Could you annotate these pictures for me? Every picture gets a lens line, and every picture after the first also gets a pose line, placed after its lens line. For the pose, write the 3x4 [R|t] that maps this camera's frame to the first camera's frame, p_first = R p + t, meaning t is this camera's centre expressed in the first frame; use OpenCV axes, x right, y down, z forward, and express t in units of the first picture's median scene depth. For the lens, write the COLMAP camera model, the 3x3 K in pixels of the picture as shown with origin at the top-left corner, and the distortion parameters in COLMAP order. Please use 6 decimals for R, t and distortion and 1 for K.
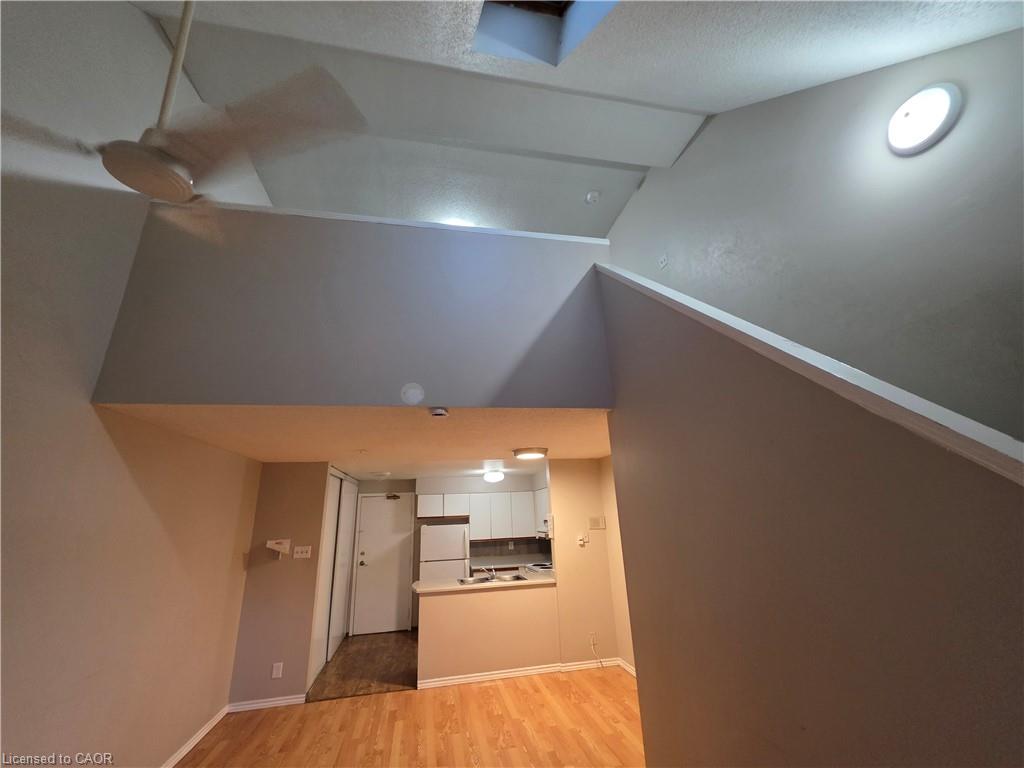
lens RADIAL K [[410.8, 0, 508.5], [0, 410.8, 379.4], [0, 0, 1]] dist [0.000141, 0.000202]
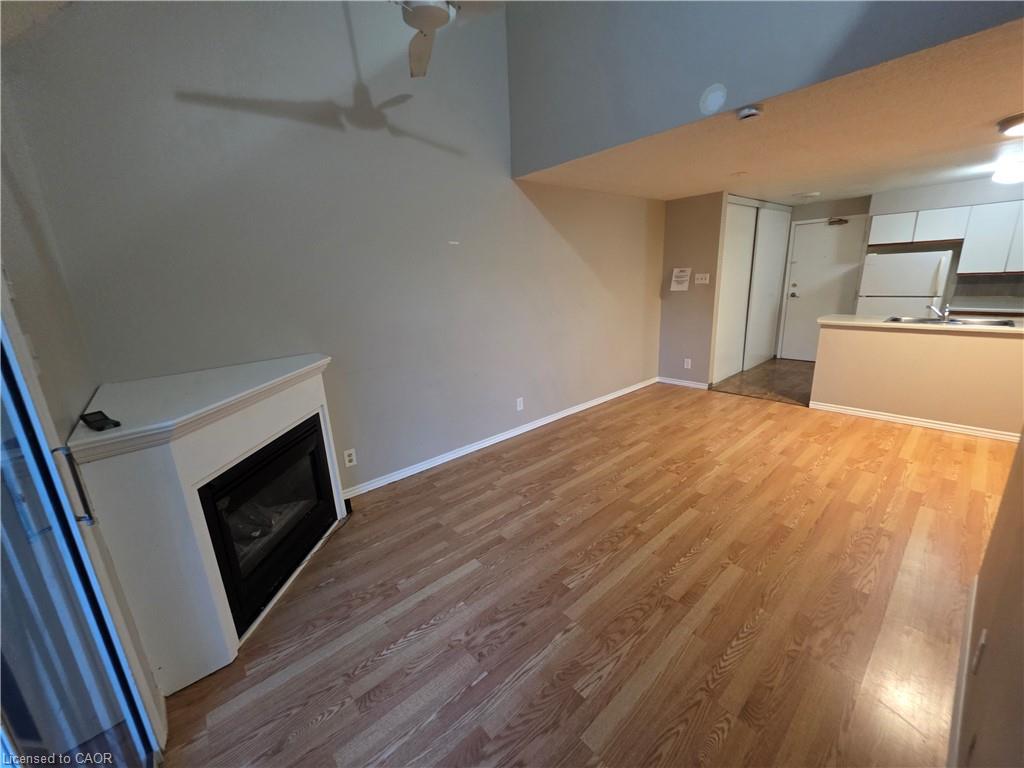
lens RADIAL K [[410.8, 0, 509.4], [0, 410.8, 379.3], [0, 0, 1]] dist [0.000141, 0.000202]
pose [[0.498186, 0.230234, -0.835945, 0.250685], [0.297995, 0.859913, 0.414427, 0.033355], [0.814254, -0.455569, 0.359788, 0.037287]]
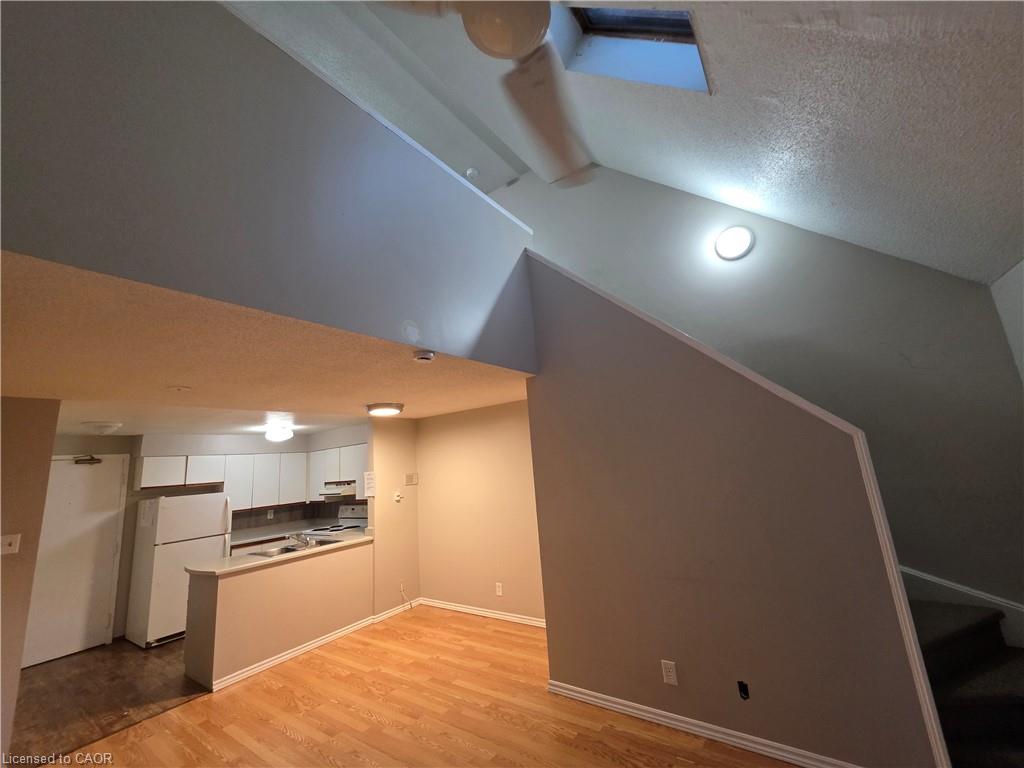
lens RADIAL K [[410.8, 0, 509.6], [0, 410.8, 378.7], [0, 0, 1]] dist [0.000141, 0.000202]
pose [[0.730798, 0.120441, 0.671884, -0.402740], [-0.167925, 0.985782, 0.005939, 0.057385], [-0.661616, -0.117167, 0.740632, 0.104447]]
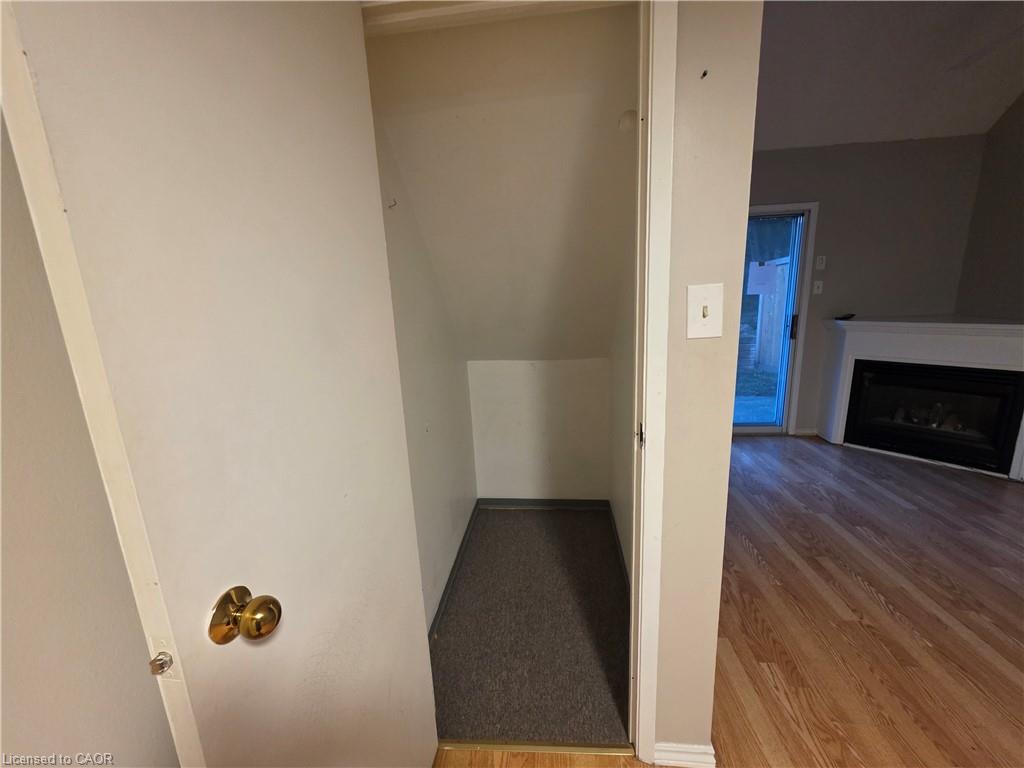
lens RADIAL K [[410.8, 0, 508.0], [0, 410.8, 381.9], [0, 0, 1]] dist [0.000141, 0.000202]
pose [[-0.953511, 0.013164, 0.301071, 0.225093], [-0.018616, 0.994565, -0.102442, 0.332304], [-0.300783, -0.103284, -0.948083, 0.862631]]
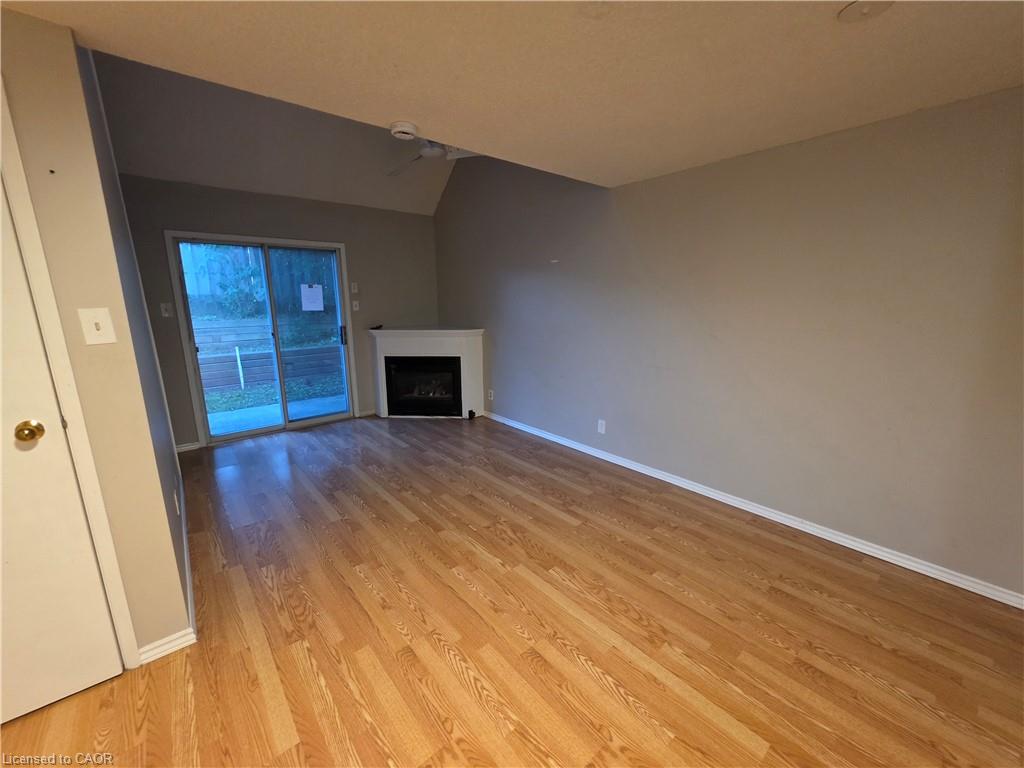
lens RADIAL K [[410.8, 0, 510.2], [0, 410.8, 377.8], [0, 0, 1]] dist [0.000141, 0.000202]
pose [[-0.873194, 0.137457, -0.467588, 0.056190], [0.190780, 0.979247, -0.068401, 0.398718], [0.448482, -0.148933, -0.881296, 1.066444]]
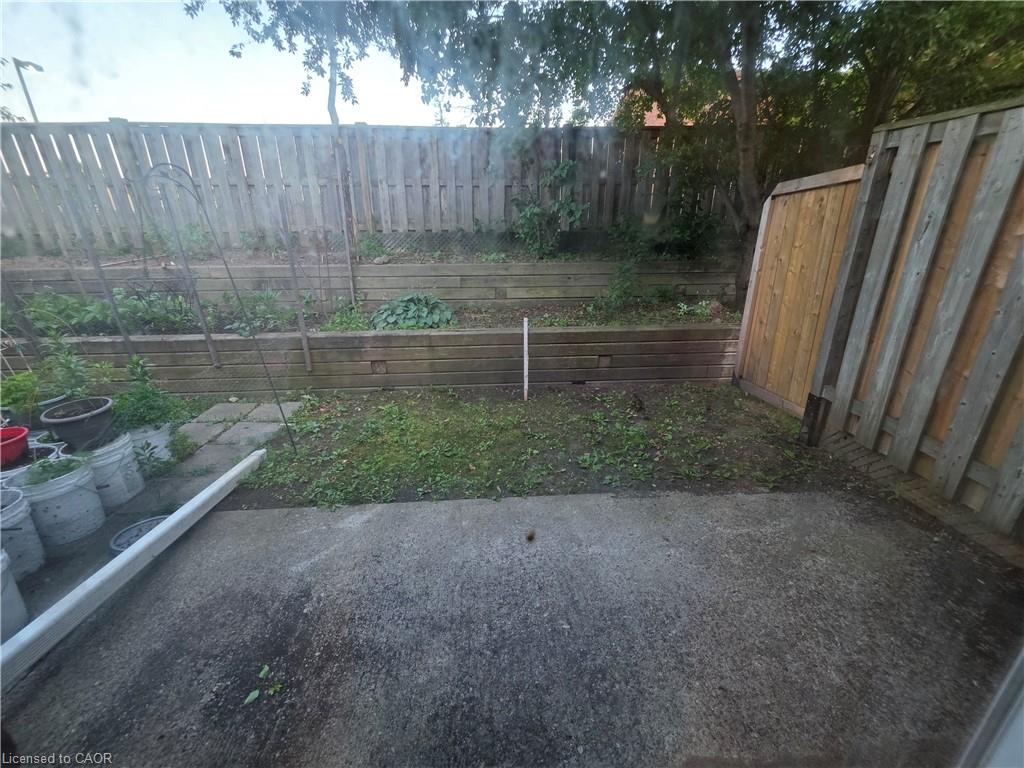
lens RADIAL K [[410.8, 0, 511.9], [0, 410.8, 375.4], [0, 0, 1]] dist [0.000141, 0.000202]
pose [[-0.992247, -0.002783, 0.124250, 0.152803], [-0.000686, 0.999857, 0.016919, 0.041830], [-0.124279, 0.016703, -0.992107, -0.051758]]
